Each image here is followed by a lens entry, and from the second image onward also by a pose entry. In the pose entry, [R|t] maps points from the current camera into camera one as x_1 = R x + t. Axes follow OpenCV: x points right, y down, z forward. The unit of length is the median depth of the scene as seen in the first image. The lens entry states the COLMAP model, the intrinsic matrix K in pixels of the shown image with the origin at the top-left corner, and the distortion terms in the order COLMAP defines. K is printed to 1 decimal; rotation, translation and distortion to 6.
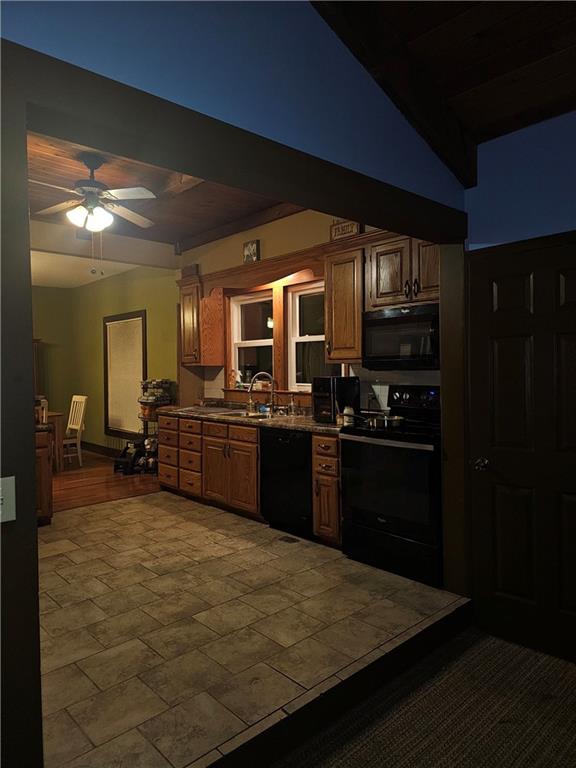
lens RADIAL K [[521.1, 0, 287.4], [0, 521.1, 382.0], [0, 0, 1]] dist [0.005518, -0.005187]
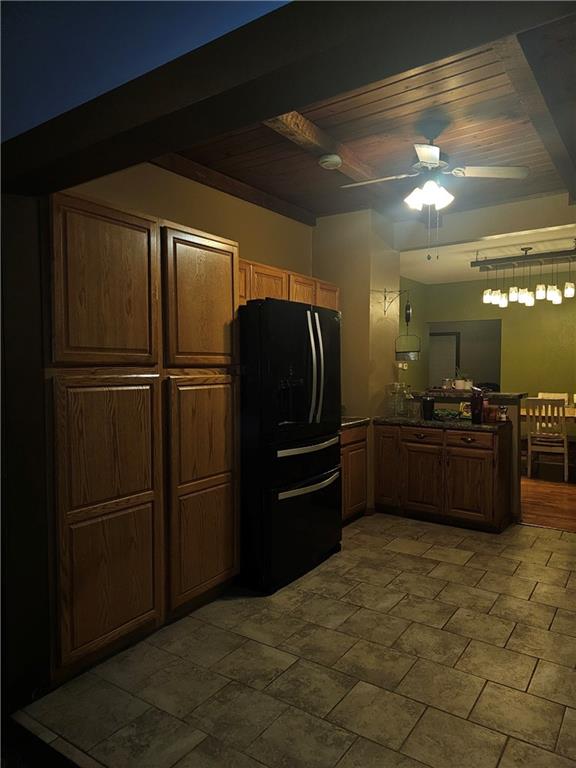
lens RADIAL K [[521.1, 0, 311.3], [0, 521.1, 374.9], [0, 0, 1]] dist [0.005518, -0.005187]
pose [[0.241829, 0.038768, -0.969544, 0.472720], [-0.035988, 0.998872, 0.030964, -0.031571], [0.969651, 0.027404, 0.242952, 0.622792]]
